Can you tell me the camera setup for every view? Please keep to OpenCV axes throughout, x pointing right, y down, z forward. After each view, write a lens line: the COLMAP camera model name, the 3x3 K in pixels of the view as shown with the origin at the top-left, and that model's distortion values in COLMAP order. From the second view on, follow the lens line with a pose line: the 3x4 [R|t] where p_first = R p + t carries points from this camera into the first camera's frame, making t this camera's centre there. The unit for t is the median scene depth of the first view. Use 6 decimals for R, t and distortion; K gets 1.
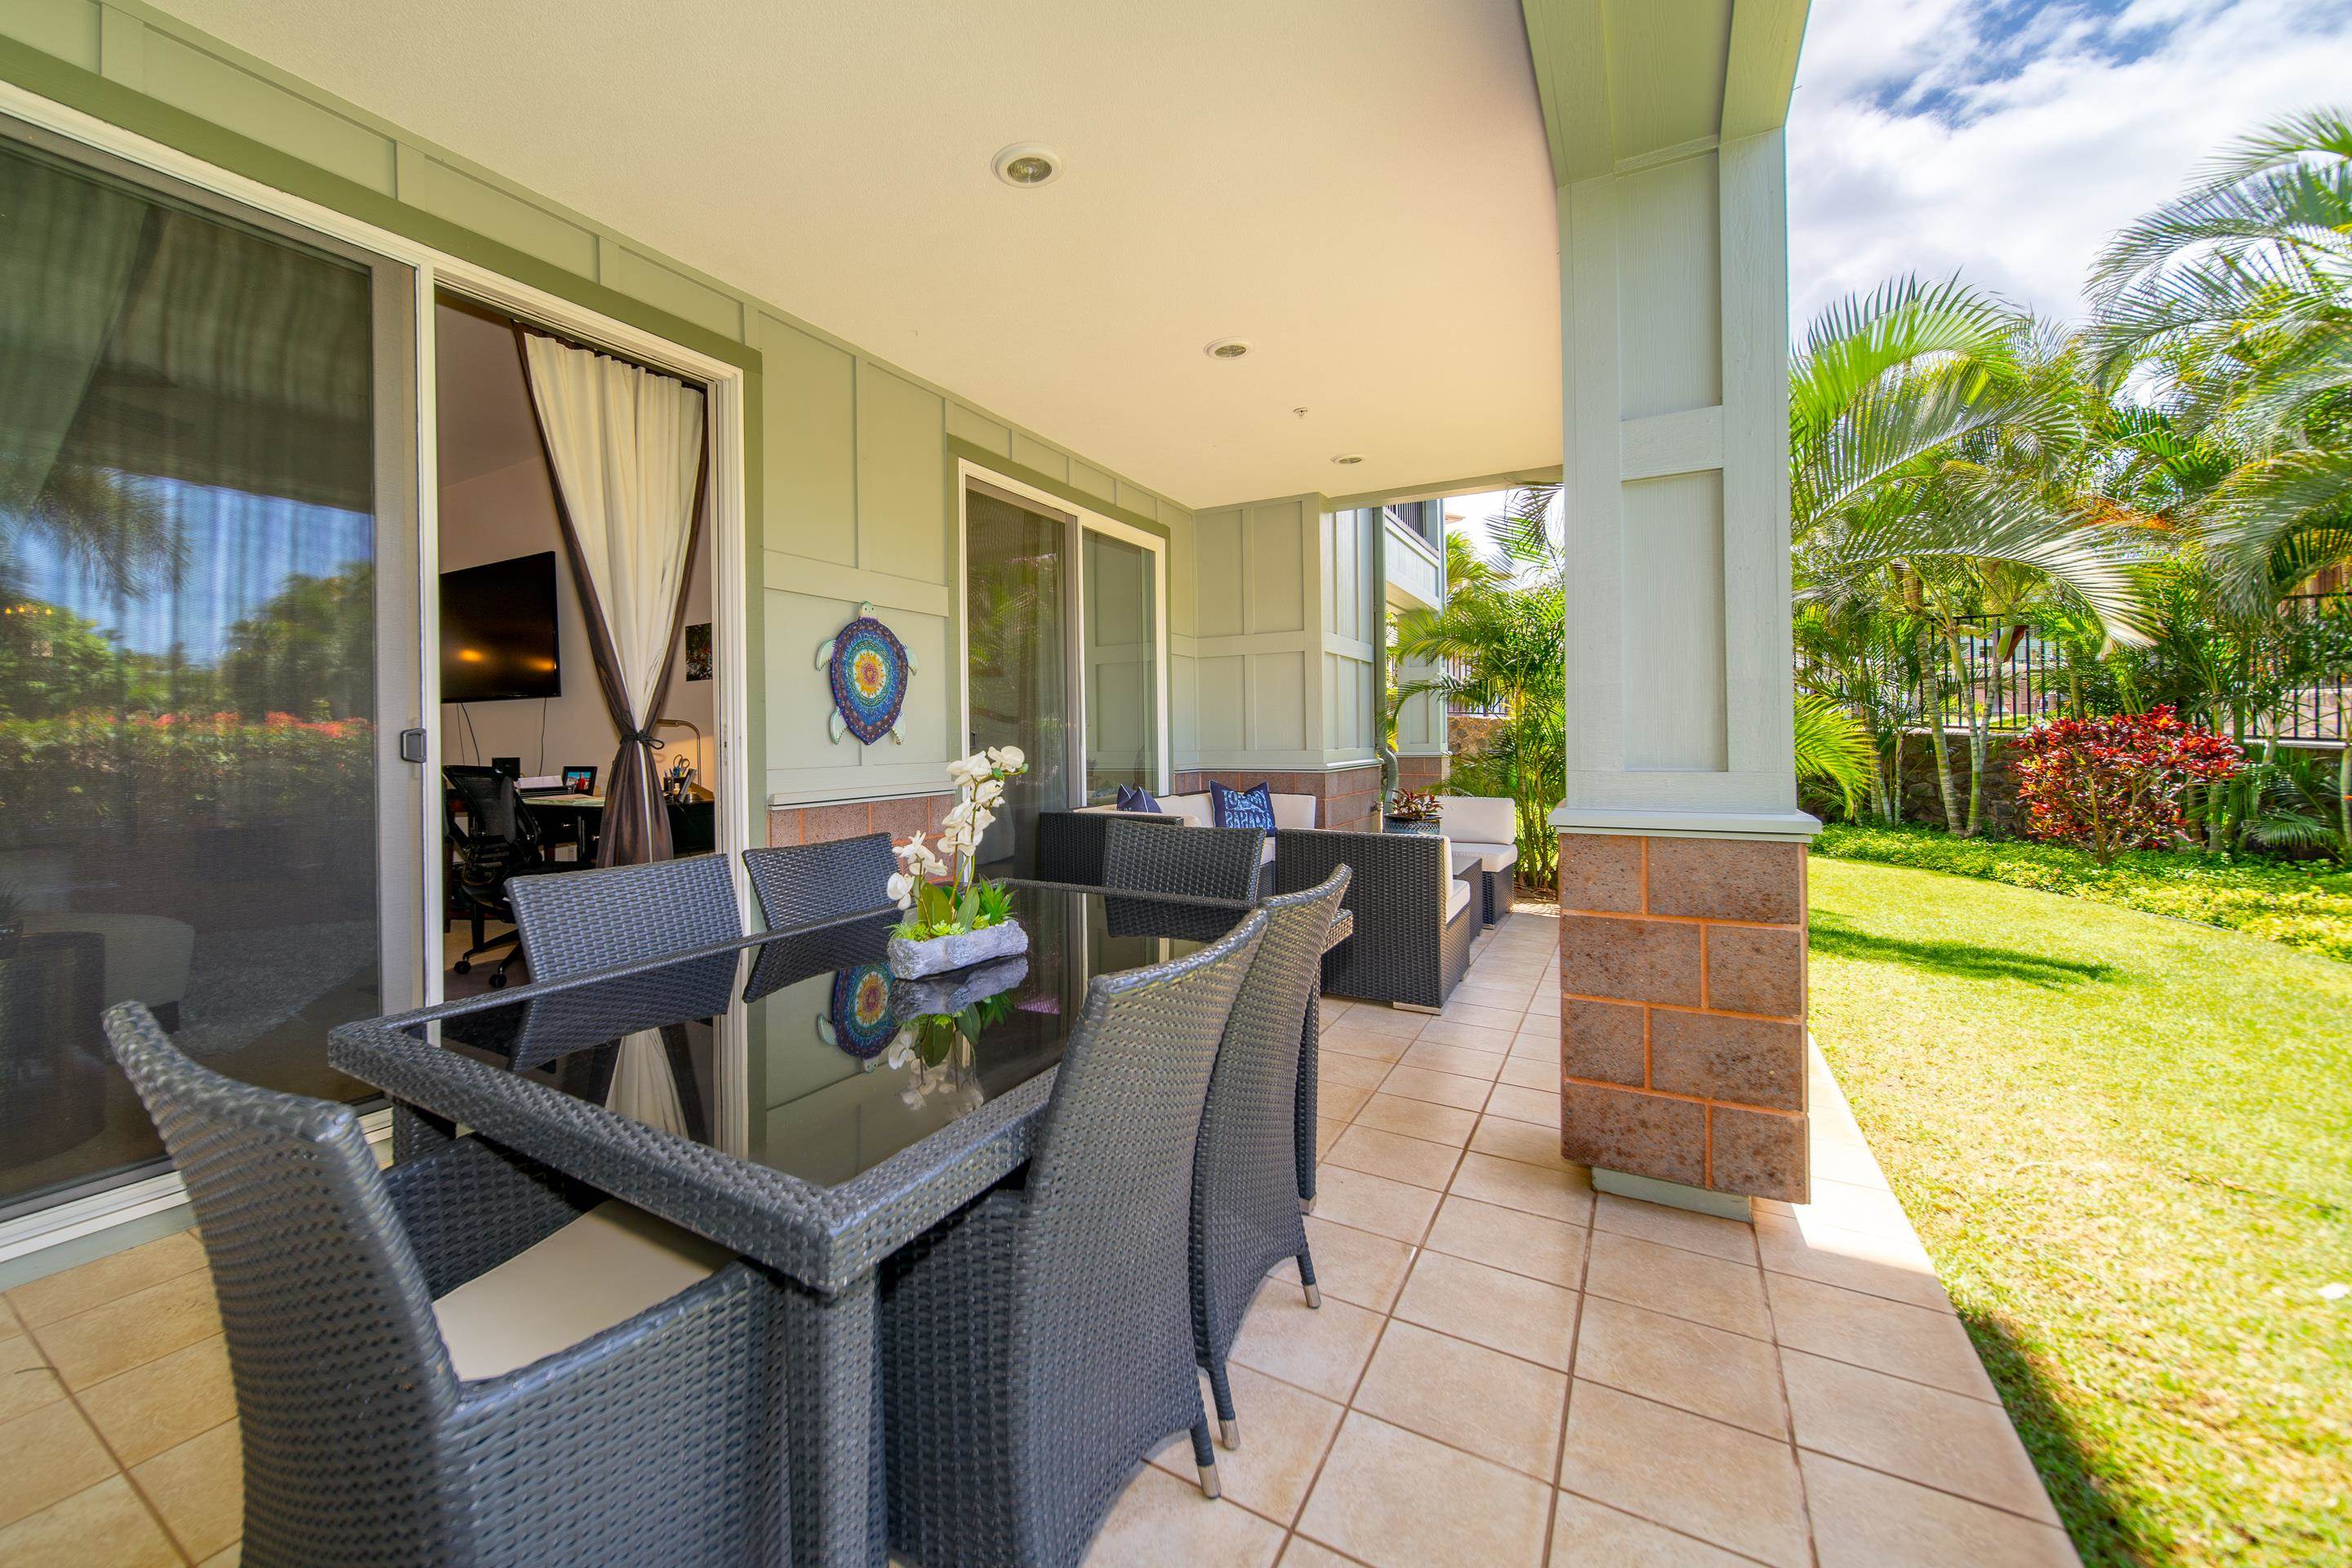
lens RADIAL K [[942.1, 0, 982.1], [0, 942.1, 733.7], [0, 0, 1]] dist [-0.002026, -0.000147]
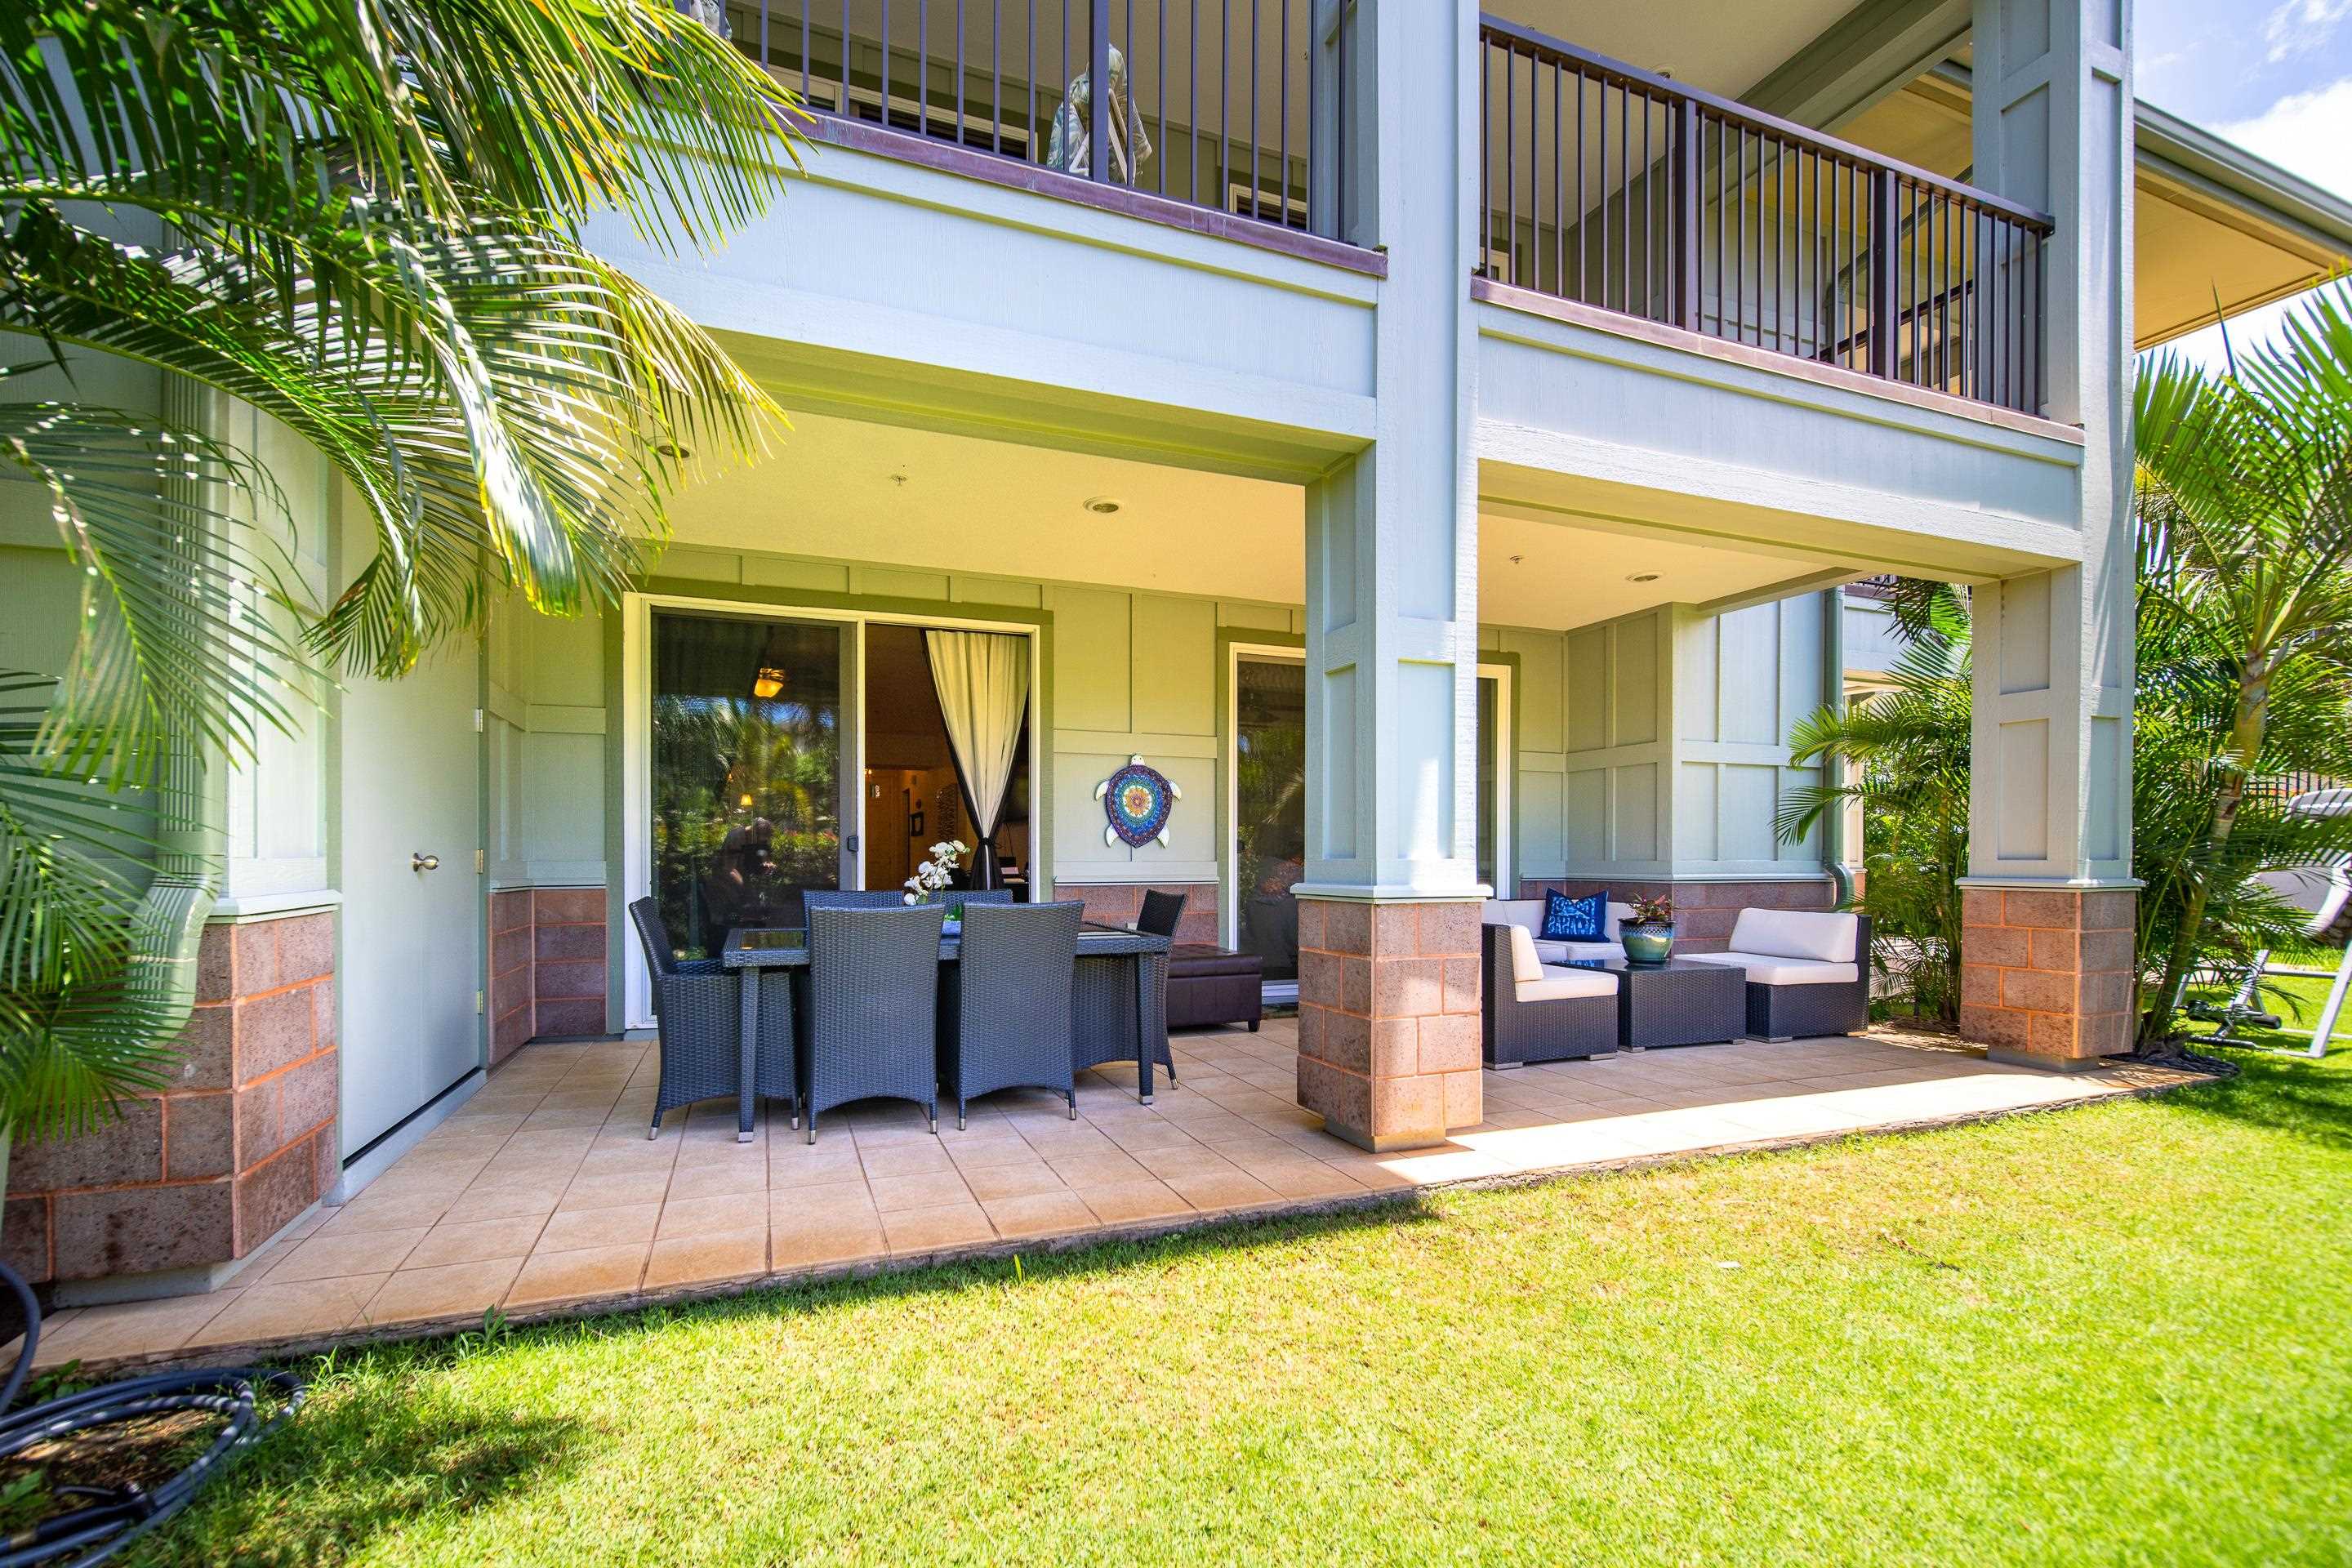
lens RADIAL K [[904.4, 0, 1065.8], [0, 904.4, 861.7], [0, 0, 1]] dist [-0.003398, -0.000025]
pose [[0.800751, 0.011935, -0.598879, 0.747969], [-0.005289, 0.999903, 0.012855, 0.017852], [0.598974, -0.007126, 0.800736, -0.273498]]
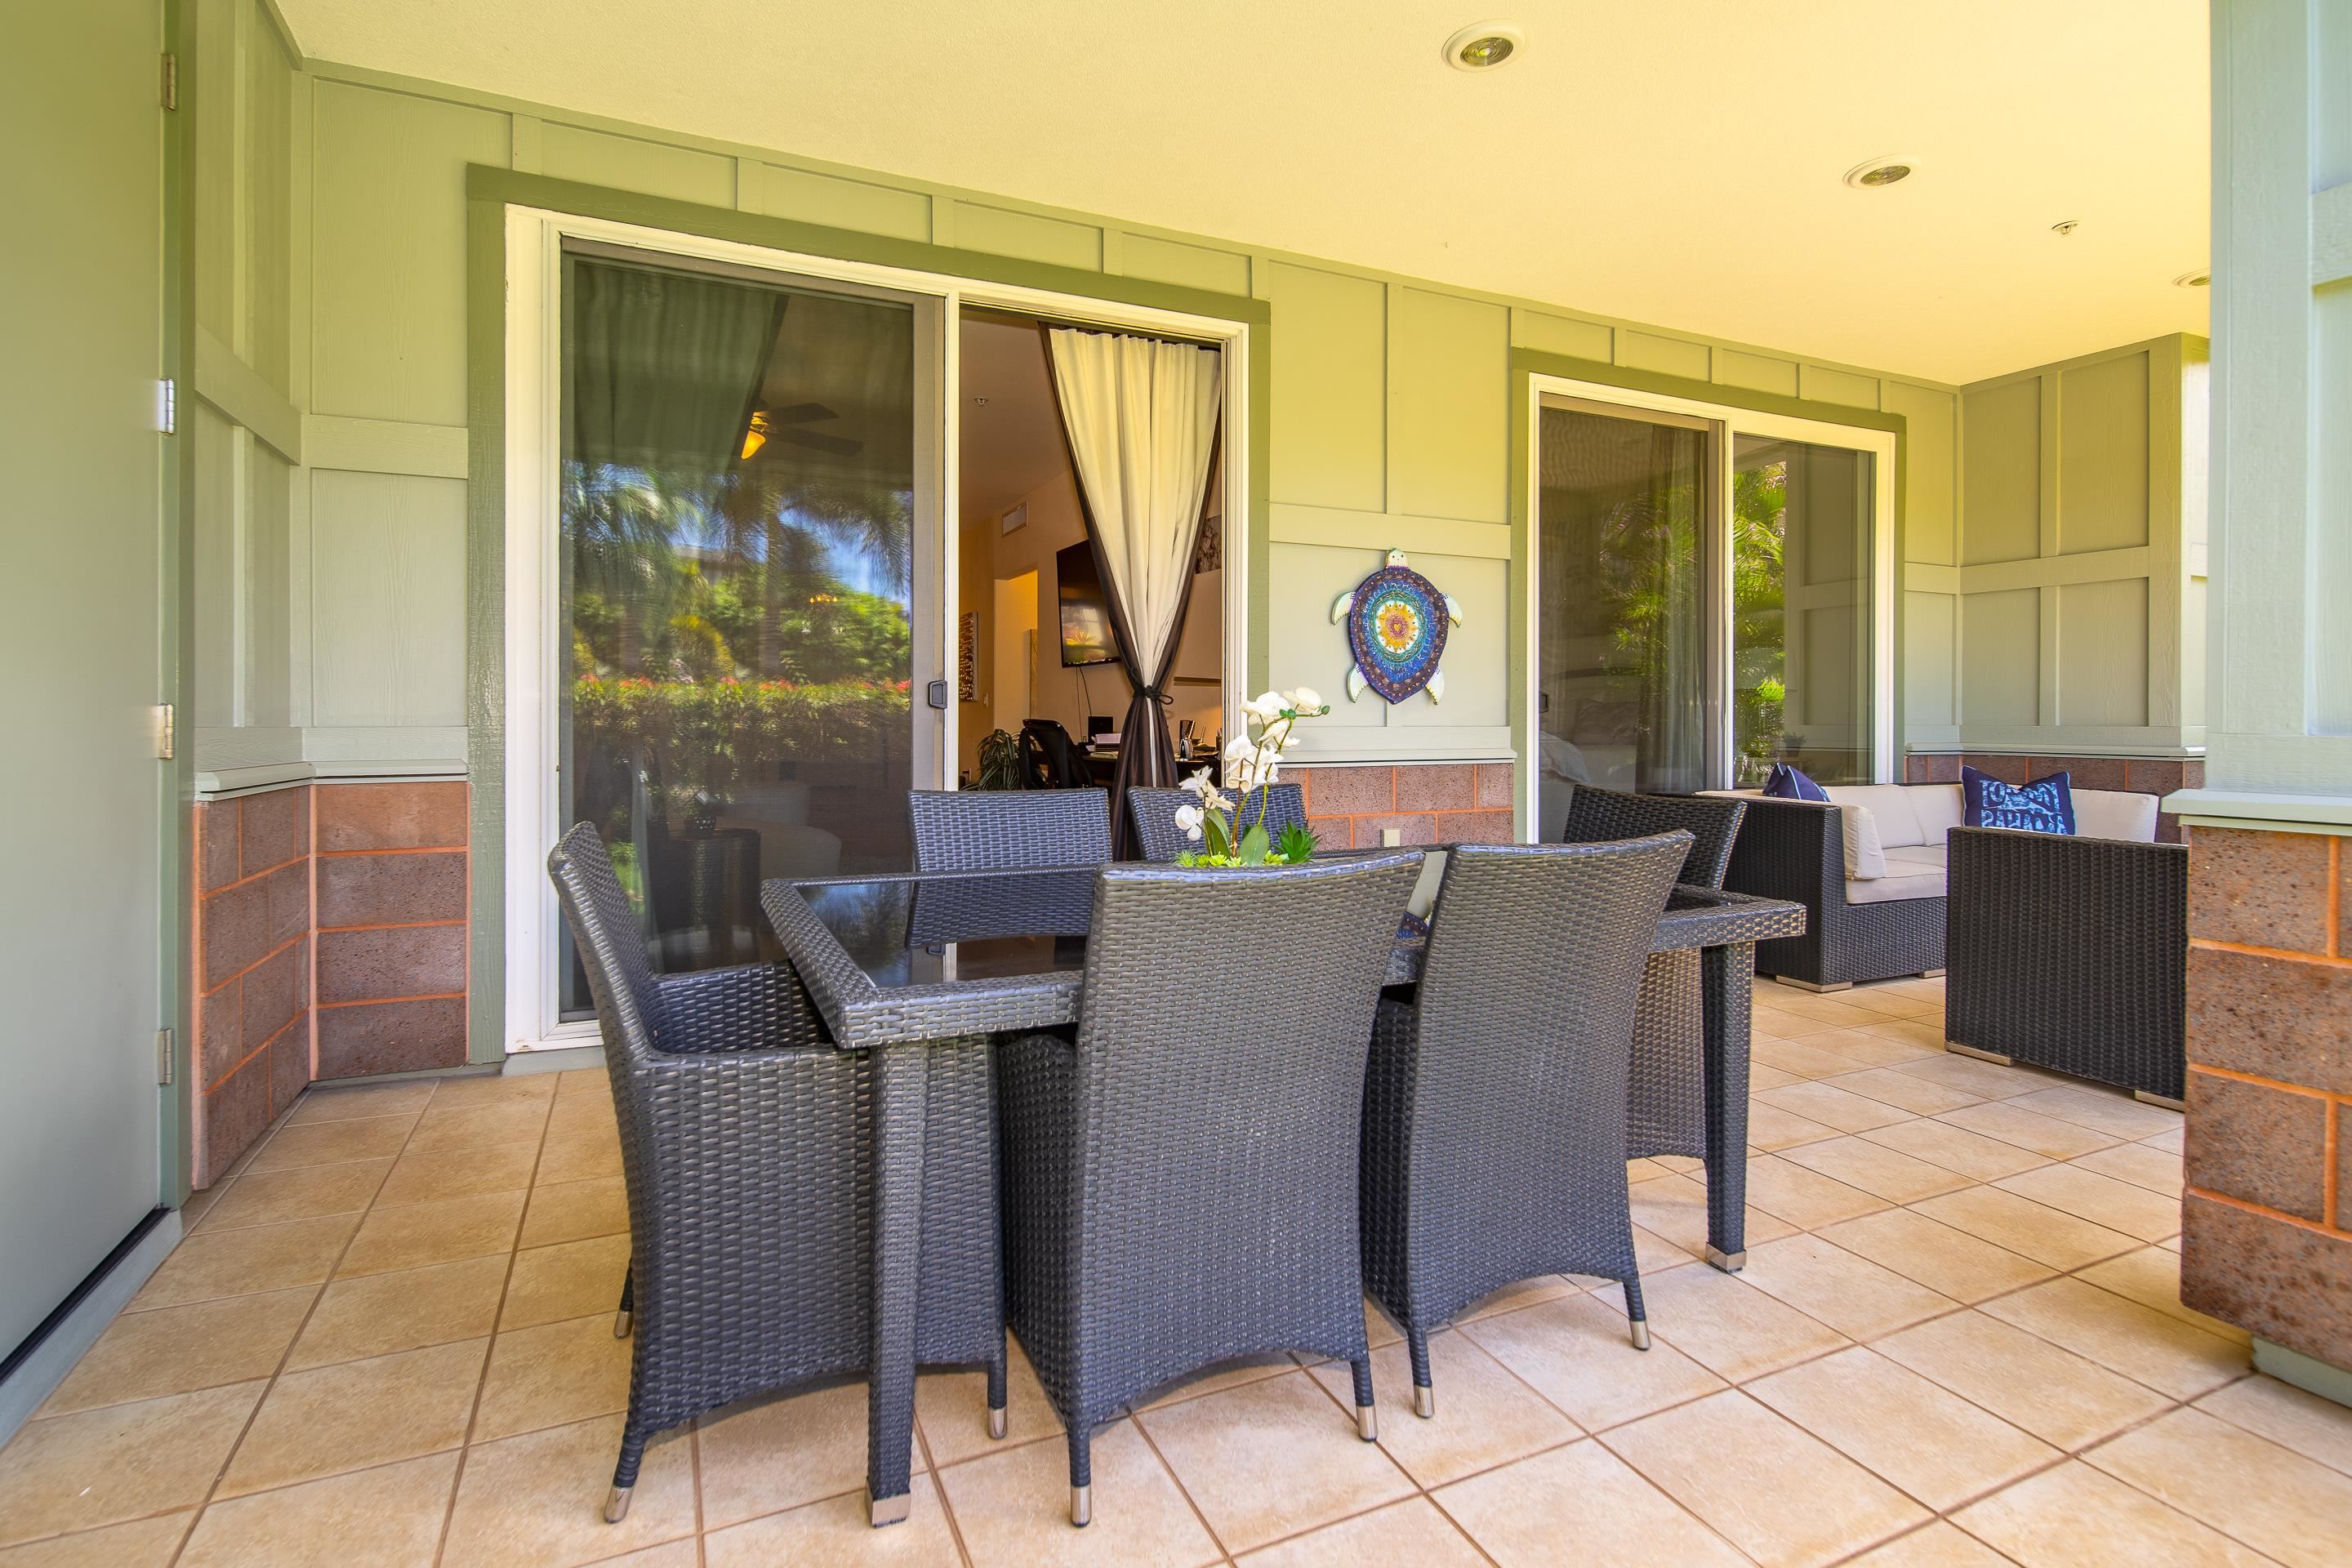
lens RADIAL K [[1079.8, 0, 1141.4], [0, 1079.8, 714.5], [0, 0, 1]] dist [-0.001390, 0.000335]
pose [[0.853787, 0.012460, -0.520474, 0.243480], [-0.009347, 0.999919, 0.008606, 0.017089], [0.520539, -0.002482, 0.853834, -0.033720]]
